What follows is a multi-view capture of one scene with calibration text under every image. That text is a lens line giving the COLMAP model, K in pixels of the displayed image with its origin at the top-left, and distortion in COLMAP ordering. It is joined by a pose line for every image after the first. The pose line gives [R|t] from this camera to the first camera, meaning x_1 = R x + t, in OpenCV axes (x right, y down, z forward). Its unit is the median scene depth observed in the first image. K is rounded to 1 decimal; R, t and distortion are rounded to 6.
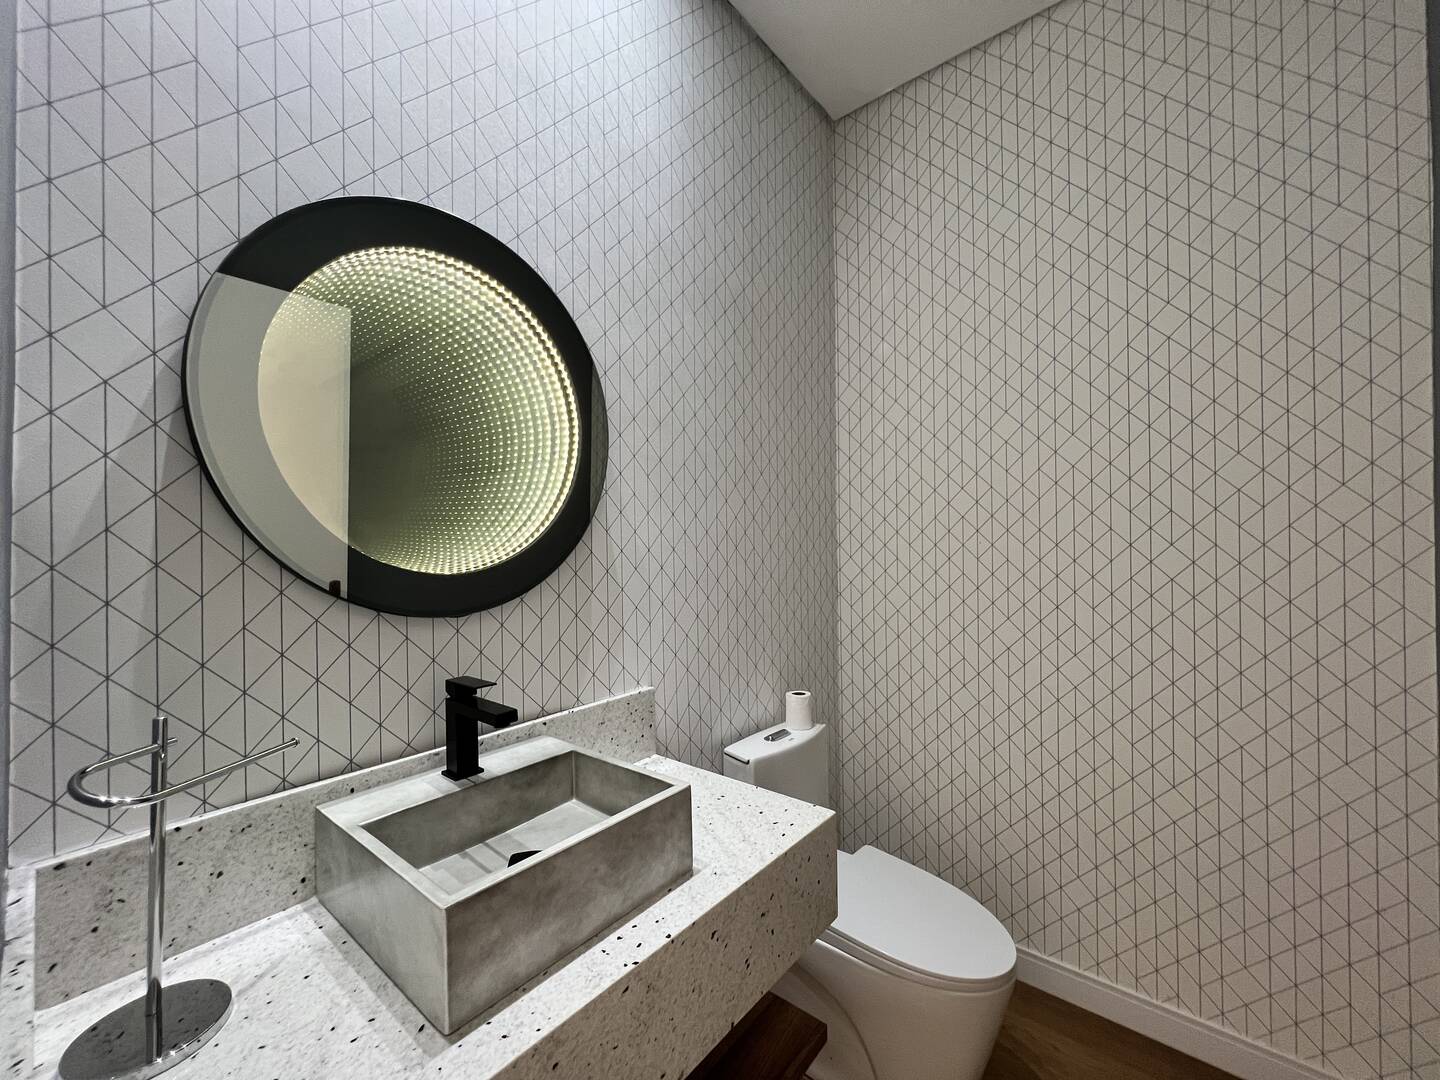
lens RADIAL K [[579.6, 0, 715.5], [0, 579.6, 538.3], [0, 0, 1]] dist [0.004332, 0.000423]
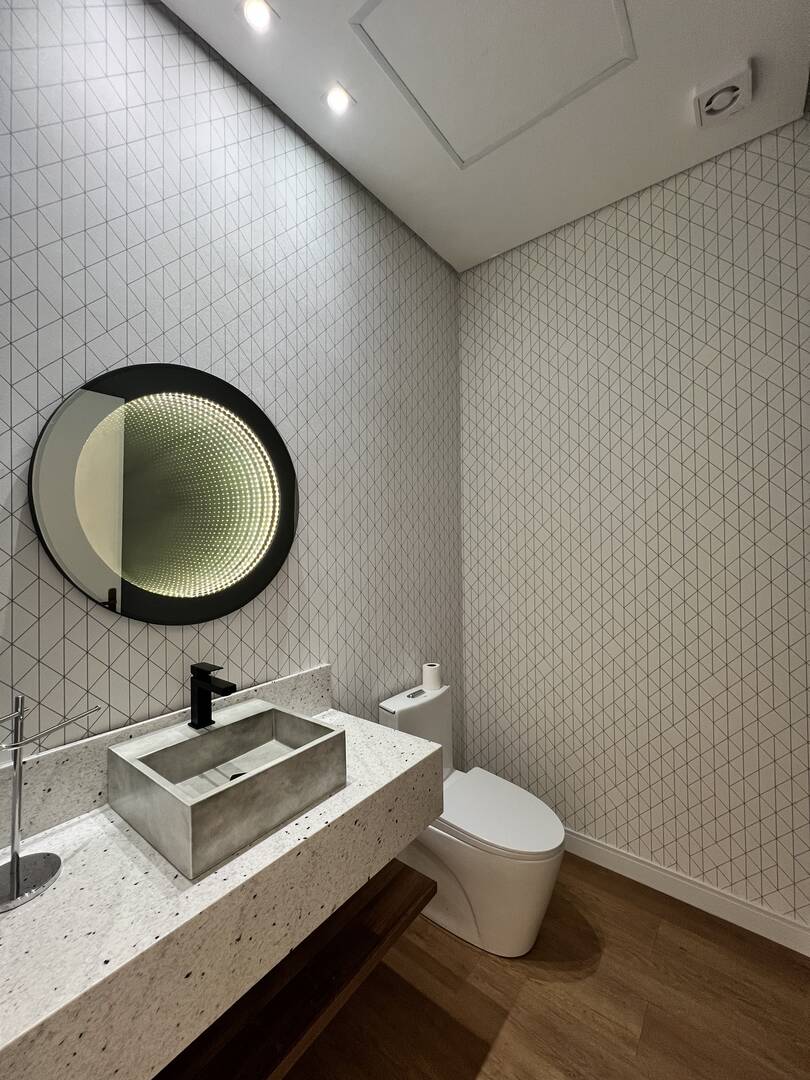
lens RADIAL K [[434.9, 0, 407.7], [0, 434.9, 535.1], [0, 0, 1]] dist [0.007064, -0.001190]
pose [[0.999612, -0.000684, 0.027851, 0.069378], [0.000919, 0.999964, -0.008412, -0.074896], [-0.027844, 0.008435, 0.999577, -0.154053]]
